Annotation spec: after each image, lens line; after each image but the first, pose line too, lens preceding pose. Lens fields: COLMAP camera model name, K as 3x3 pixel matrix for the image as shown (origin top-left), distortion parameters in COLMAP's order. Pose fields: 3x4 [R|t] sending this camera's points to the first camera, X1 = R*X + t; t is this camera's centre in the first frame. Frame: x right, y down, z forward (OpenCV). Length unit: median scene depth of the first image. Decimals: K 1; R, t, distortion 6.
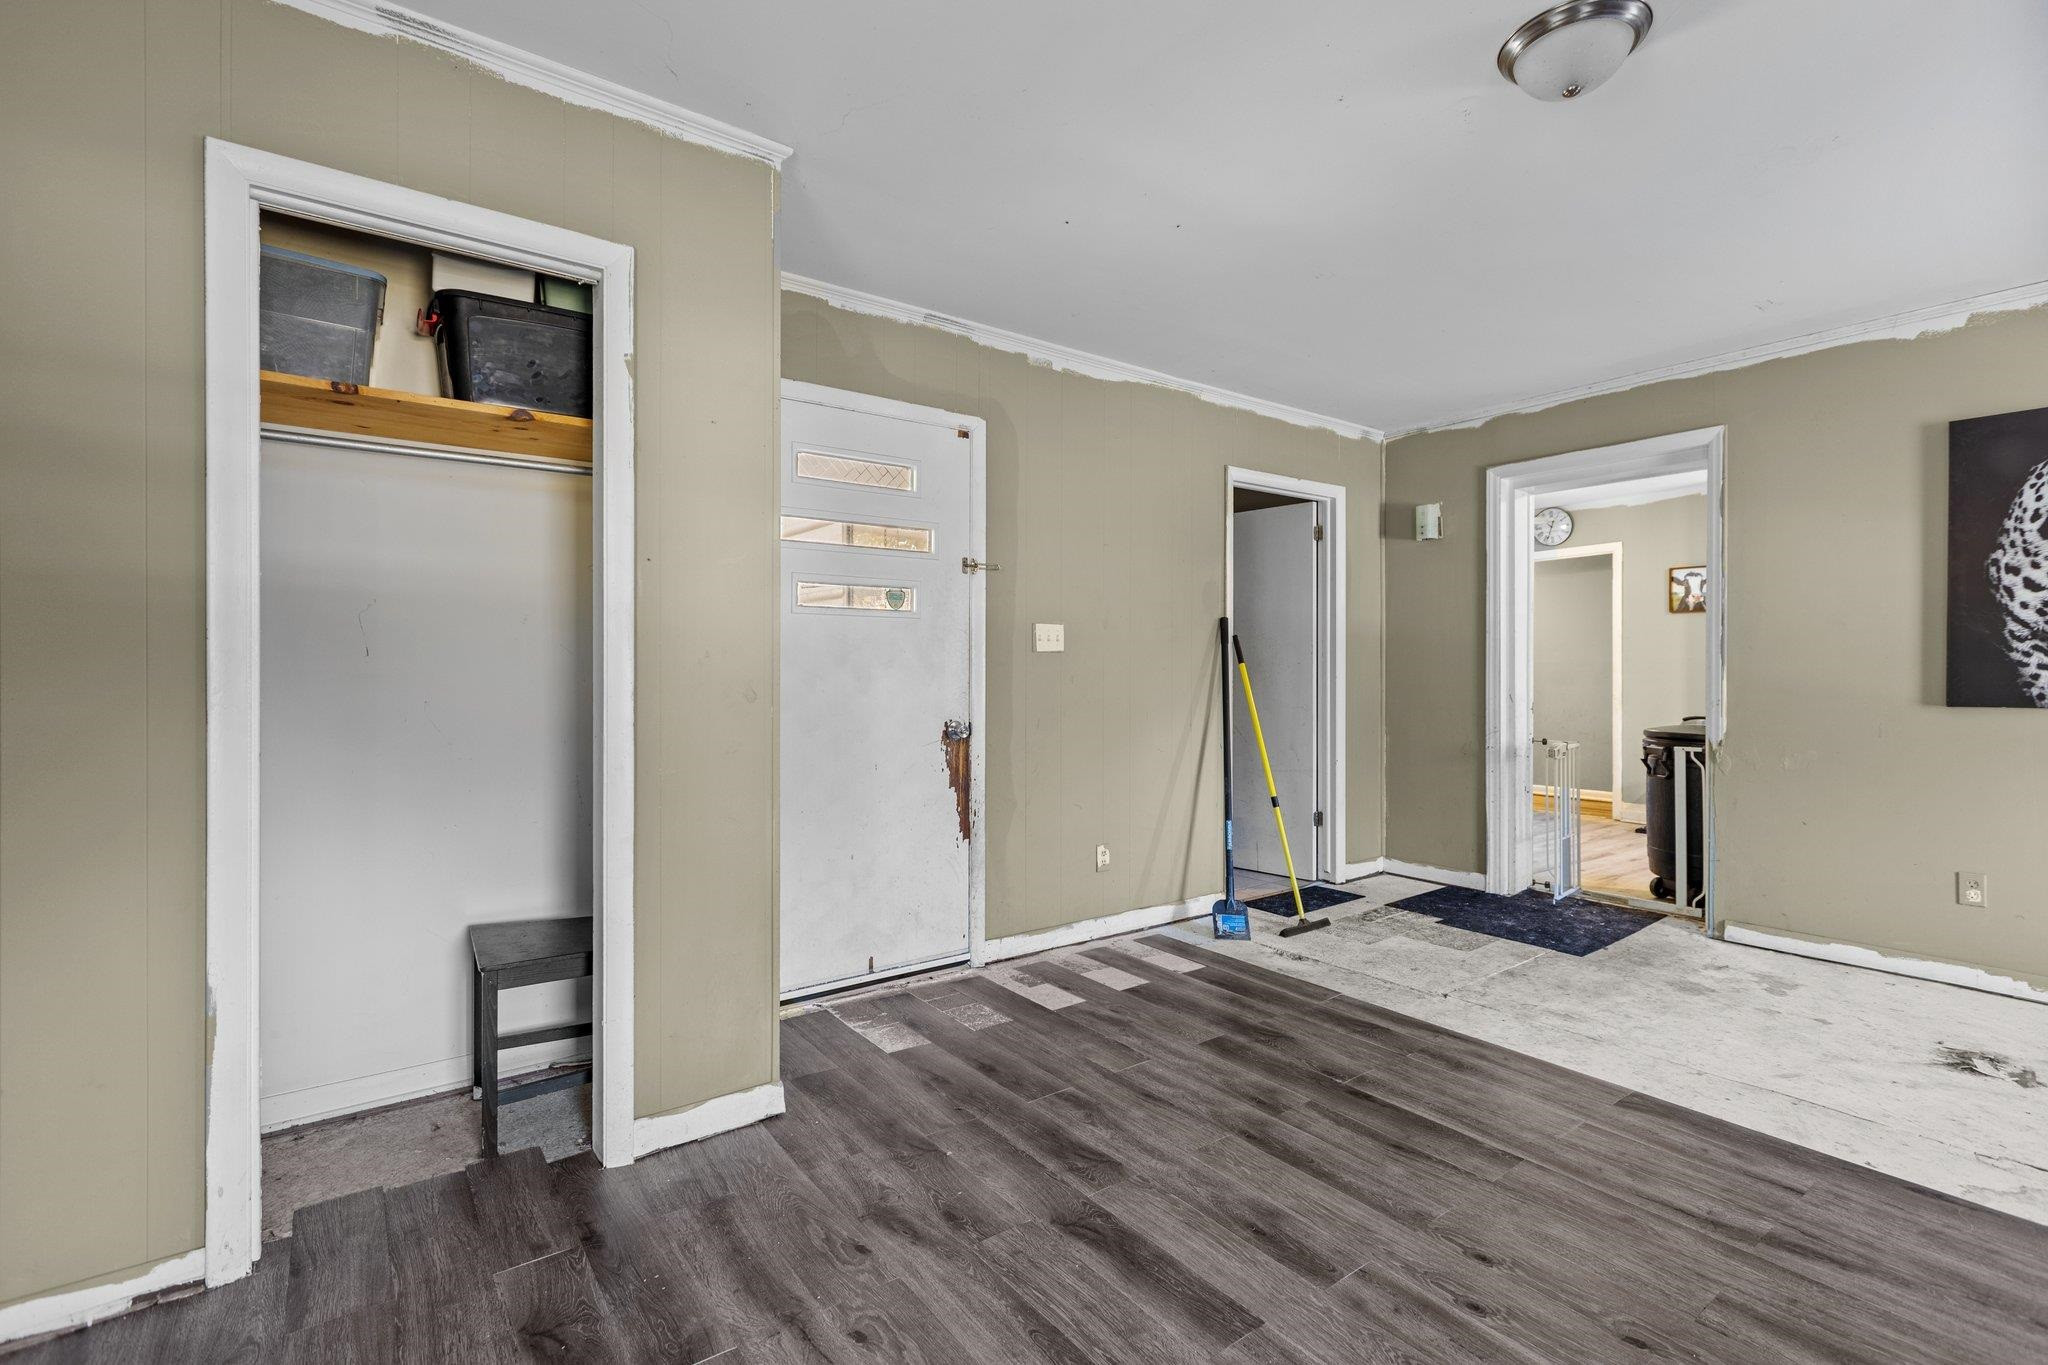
lens RADIAL K [[920.9, 0, 1027.5], [0, 920.9, 678.8], [0, 0, 1]] dist [0.001457, -0.000613]
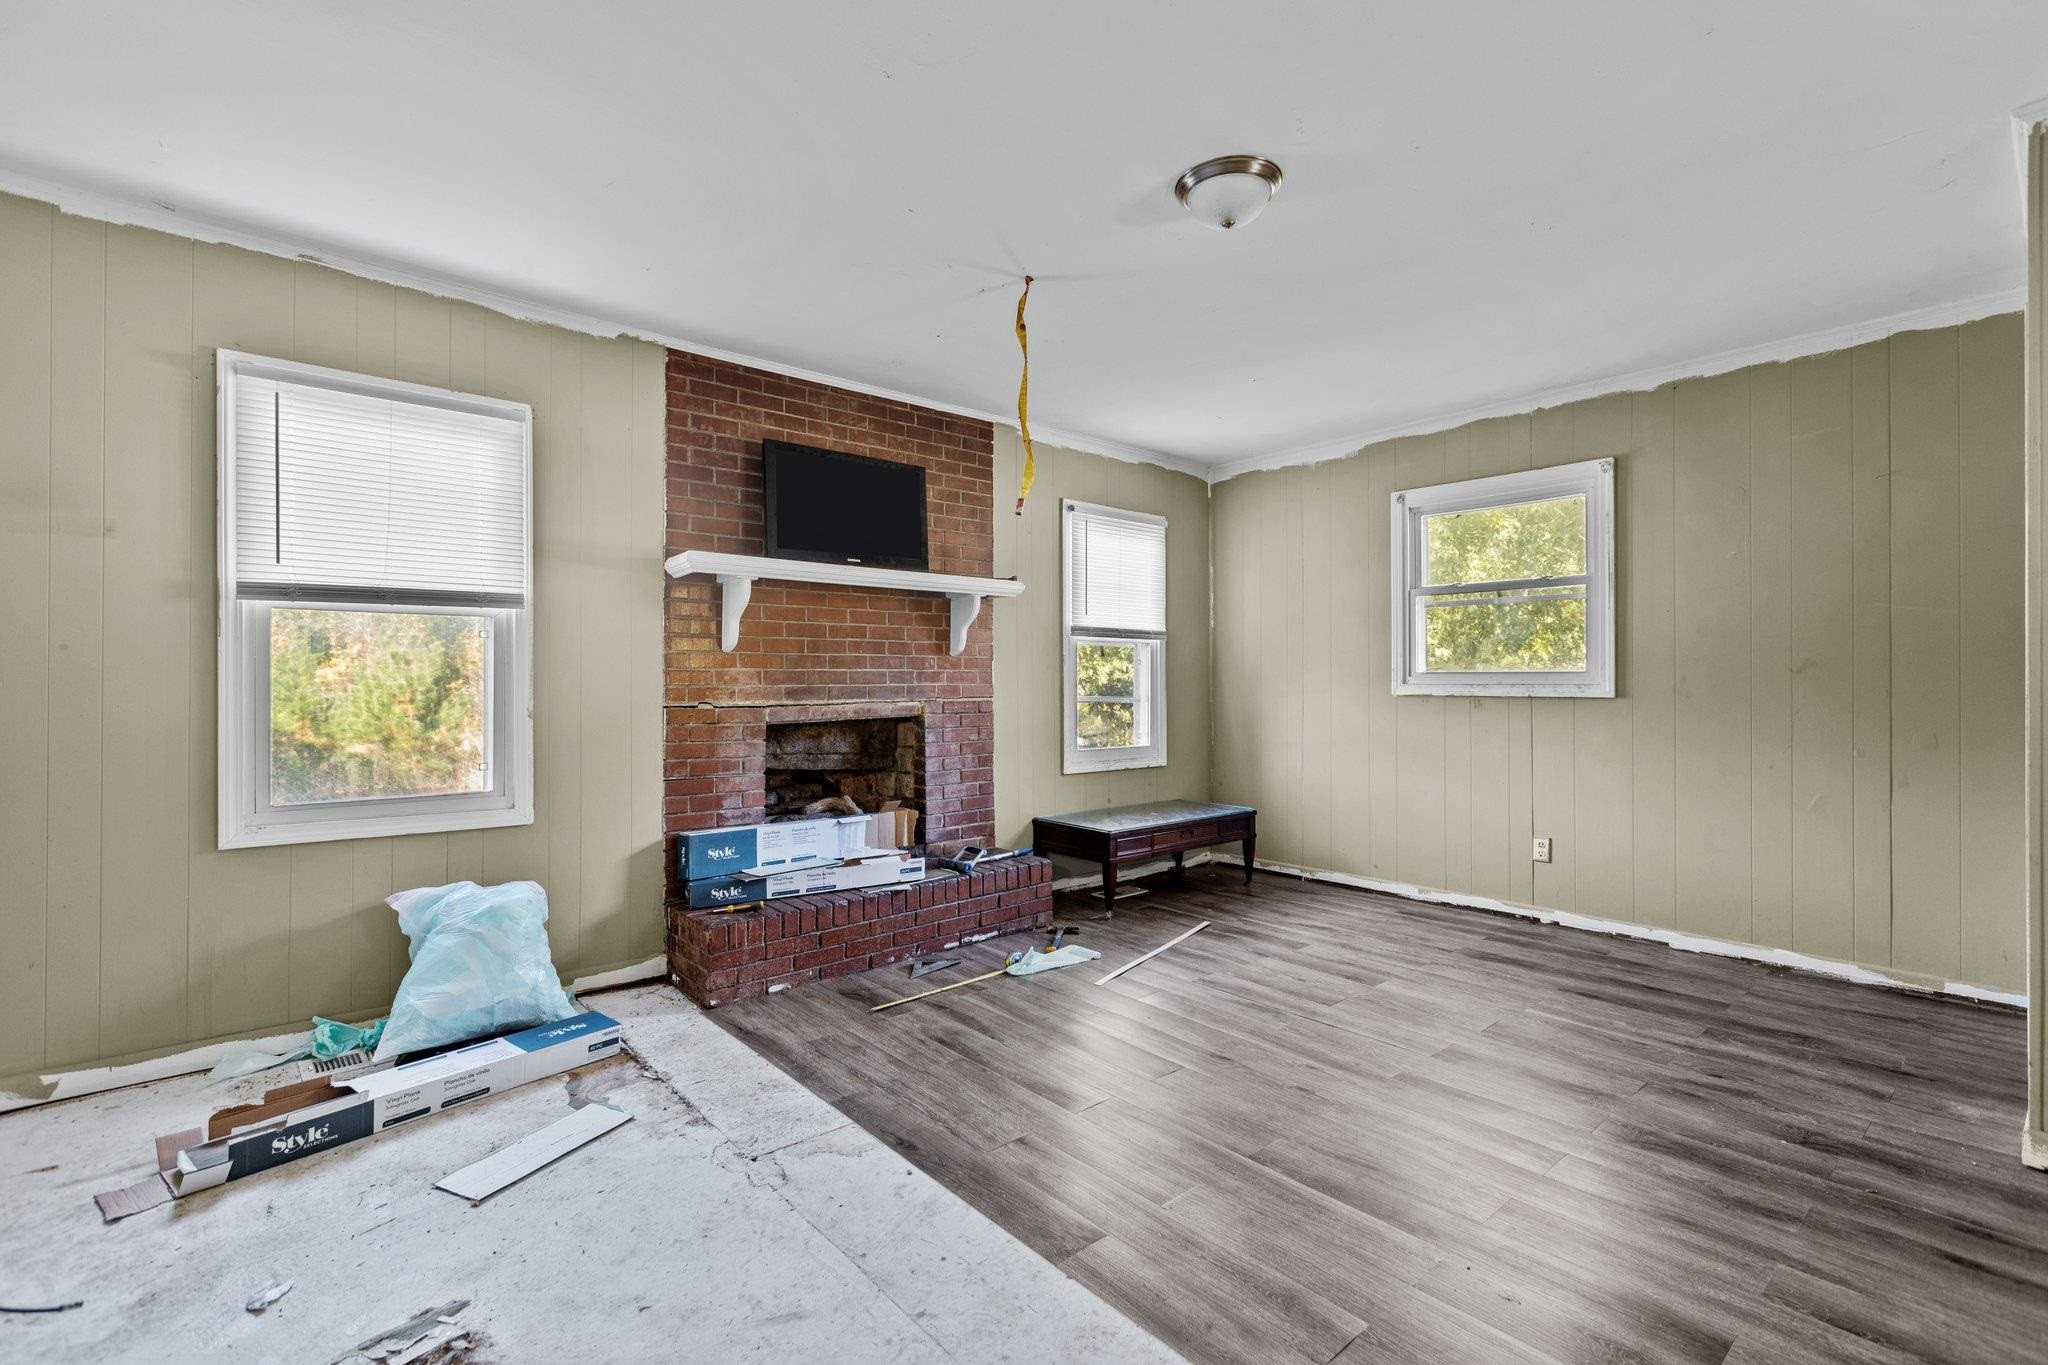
lens RADIAL K [[920.9, 0, 1027.5], [0, 920.9, 678.8], [0, 0, 1]] dist [0.001457, -0.000613]
pose [[-0.996816, 0.000401, -0.079737, 0.854832], [-0.000118, 0.999979, 0.006506, -0.014496], [0.079738, 0.006495, -0.996795, 1.977094]]
